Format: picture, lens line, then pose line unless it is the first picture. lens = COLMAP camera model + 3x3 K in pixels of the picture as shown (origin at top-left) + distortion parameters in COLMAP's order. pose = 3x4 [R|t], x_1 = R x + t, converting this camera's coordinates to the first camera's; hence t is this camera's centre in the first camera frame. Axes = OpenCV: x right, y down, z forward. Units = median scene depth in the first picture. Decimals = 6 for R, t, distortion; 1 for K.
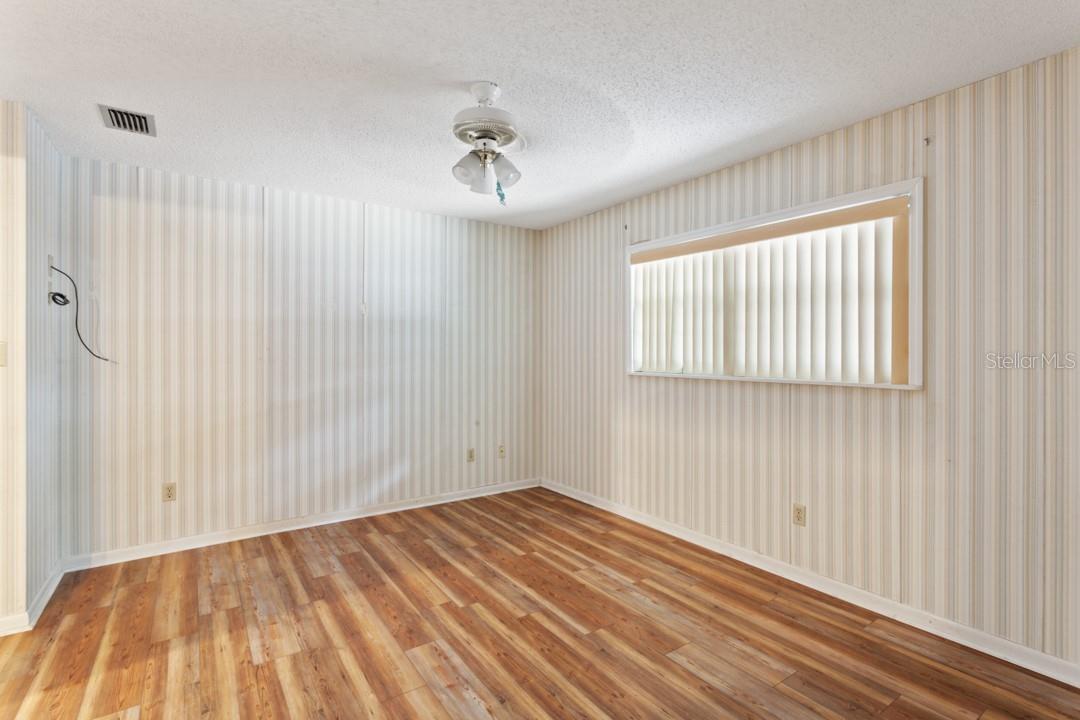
lens RADIAL K [[518.3, 0, 538.4], [0, 518.3, 352.7], [0, 0, 1]] dist [0.000479, 0.000437]
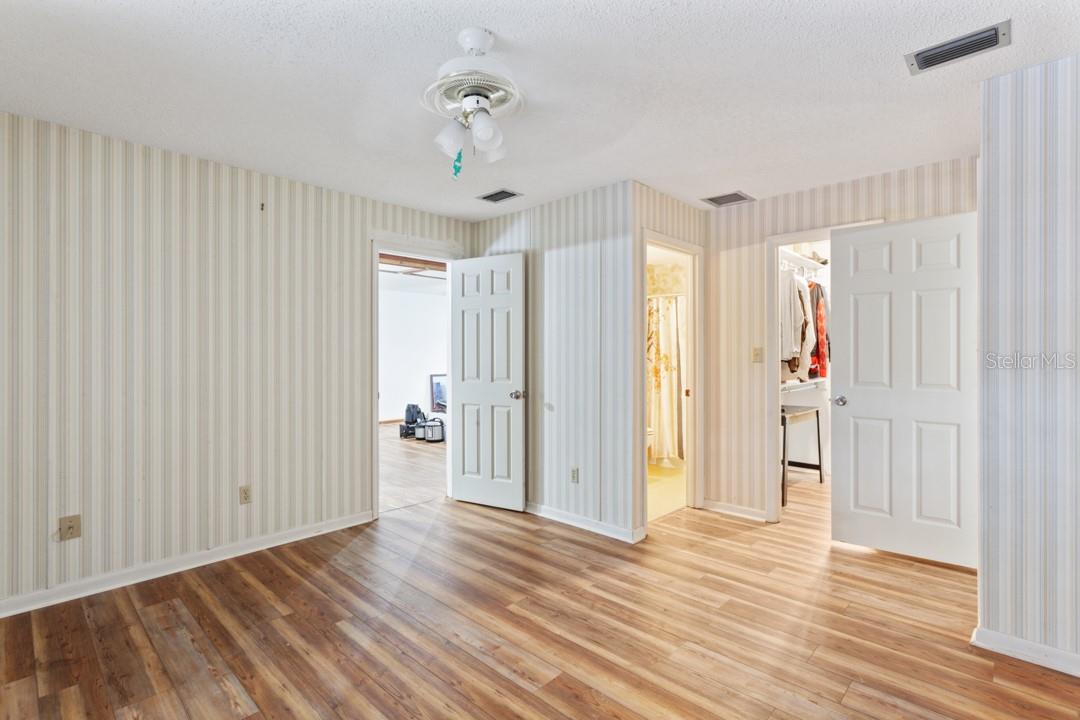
lens RADIAL K [[518.3, 0, 537.9], [0, 518.3, 355.3], [0, 0, 1]] dist [0.000479, 0.000437]
pose [[-0.979516, 0.004208, -0.201323, -0.031478], [0.002633, 0.999964, 0.008091, 0.002722], [0.201350, 0.007395, -0.979491, 1.970542]]
